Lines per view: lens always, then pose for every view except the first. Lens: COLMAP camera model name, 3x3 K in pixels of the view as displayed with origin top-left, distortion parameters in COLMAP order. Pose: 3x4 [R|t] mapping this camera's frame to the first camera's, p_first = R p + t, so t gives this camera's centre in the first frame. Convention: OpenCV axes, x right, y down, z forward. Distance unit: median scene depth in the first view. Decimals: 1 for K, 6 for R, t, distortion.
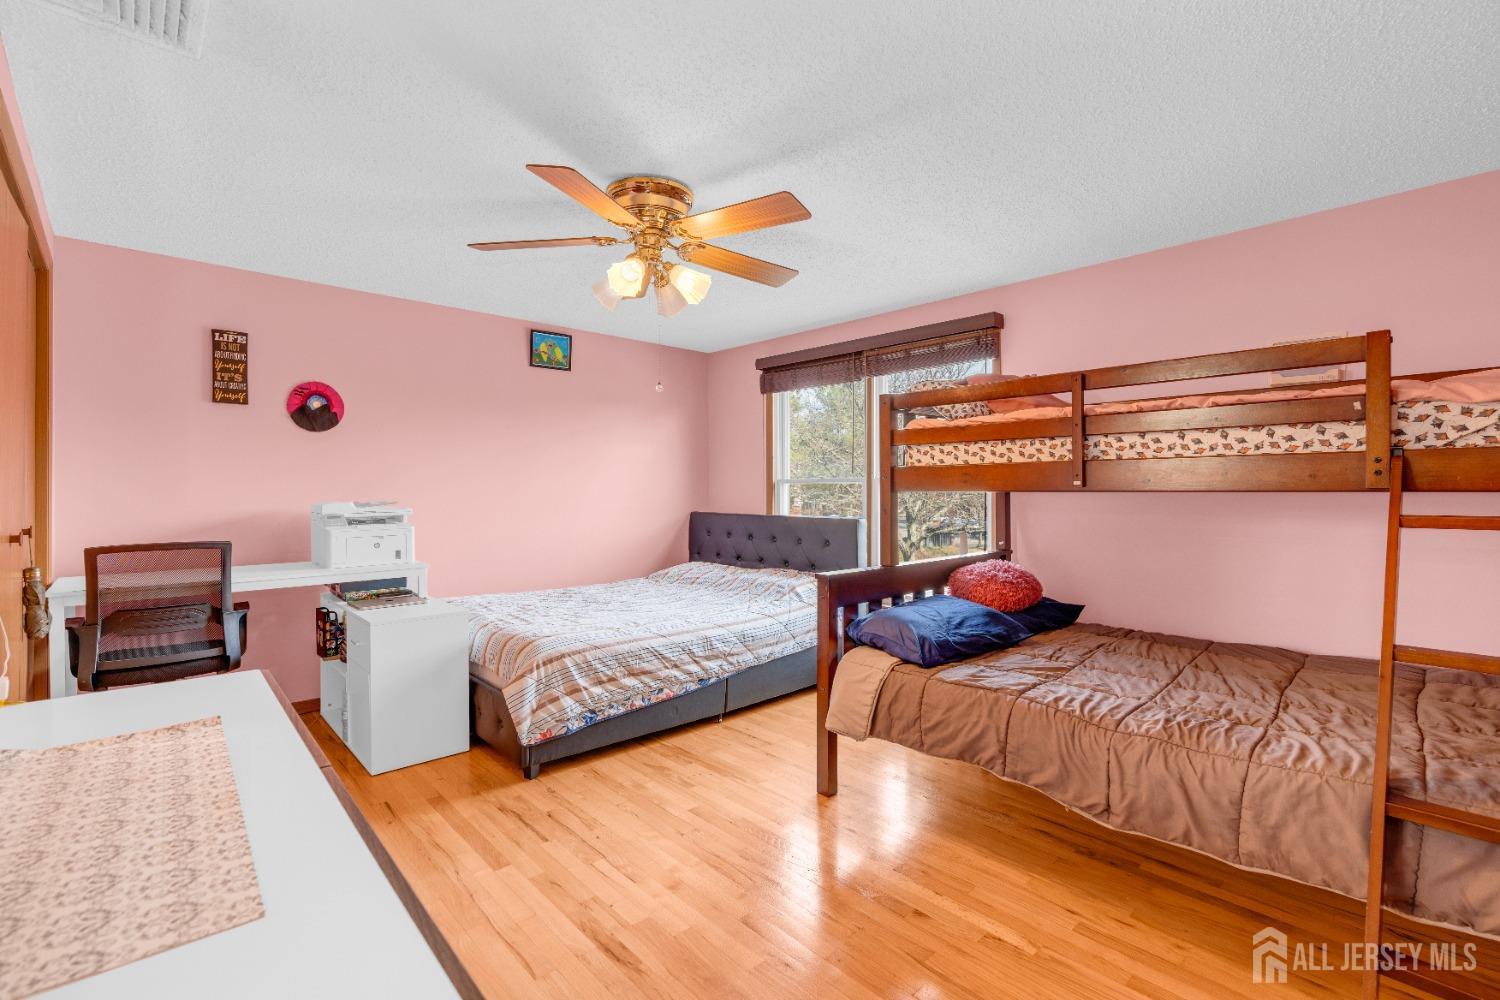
lens RADIAL K [[677.5, 0, 758.7], [0, 677.5, 495.3], [0, 0, 1]] dist [-0.002679, -0.000086]
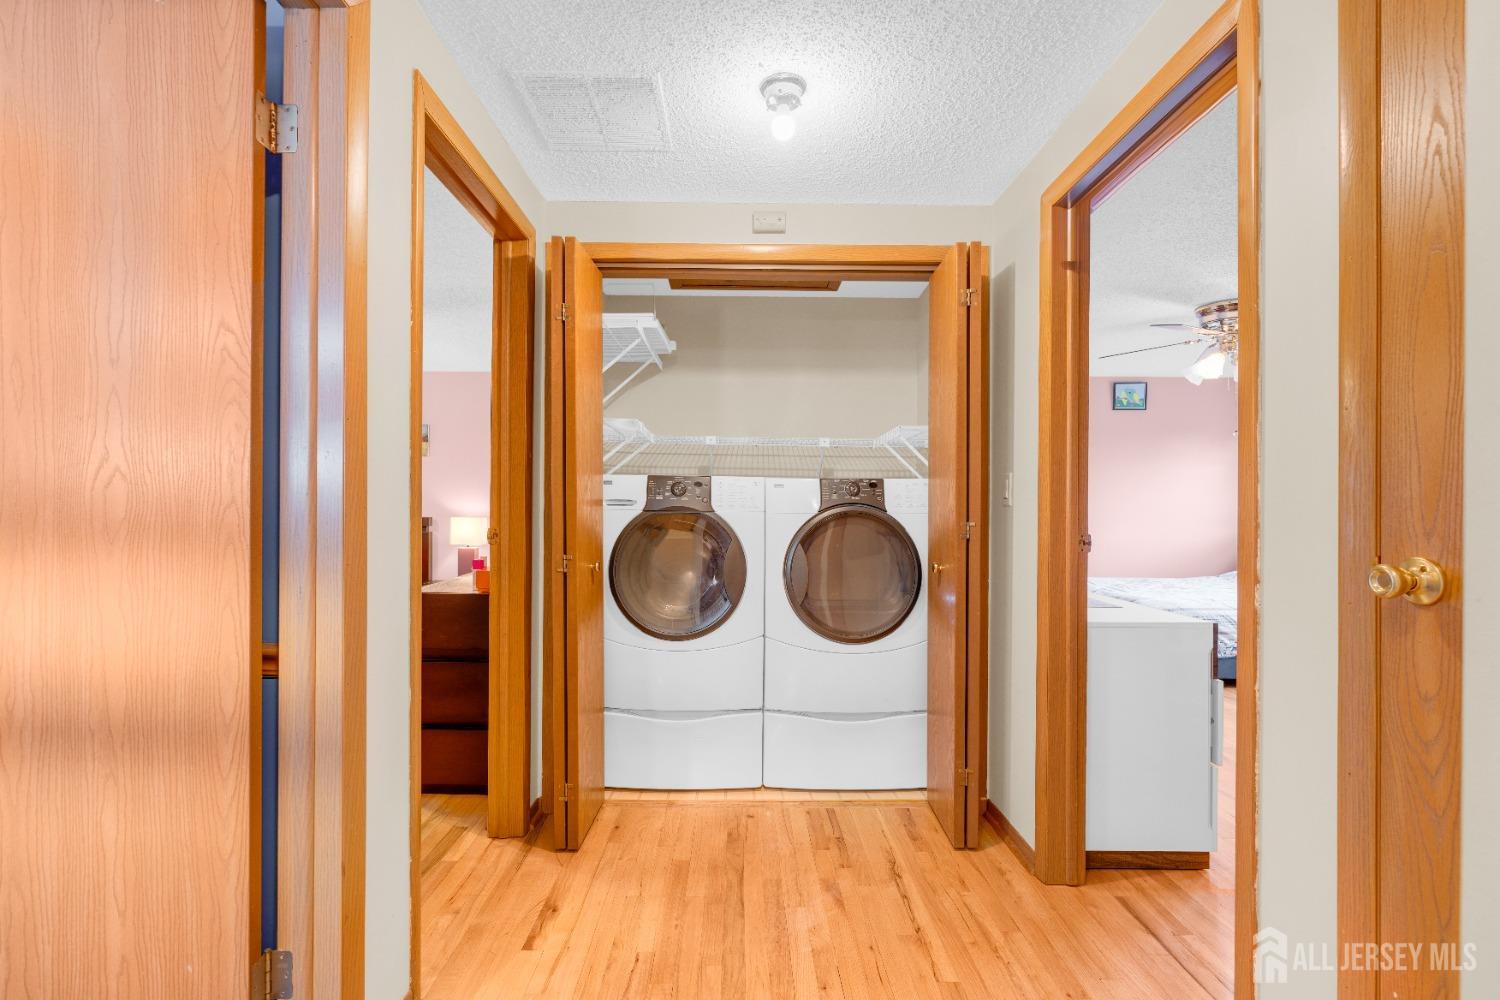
lens RADIAL K [[677.5, 0, 751.0], [0, 677.5, 501.5], [0, 0, 1]] dist [-0.002679, -0.000086]
pose [[0.730585, 0.001359, -0.682821, 0.053200], [-0.006564, 0.999966, -0.005033, -0.000321], [0.682791, 0.008159, 0.730569, -0.475028]]
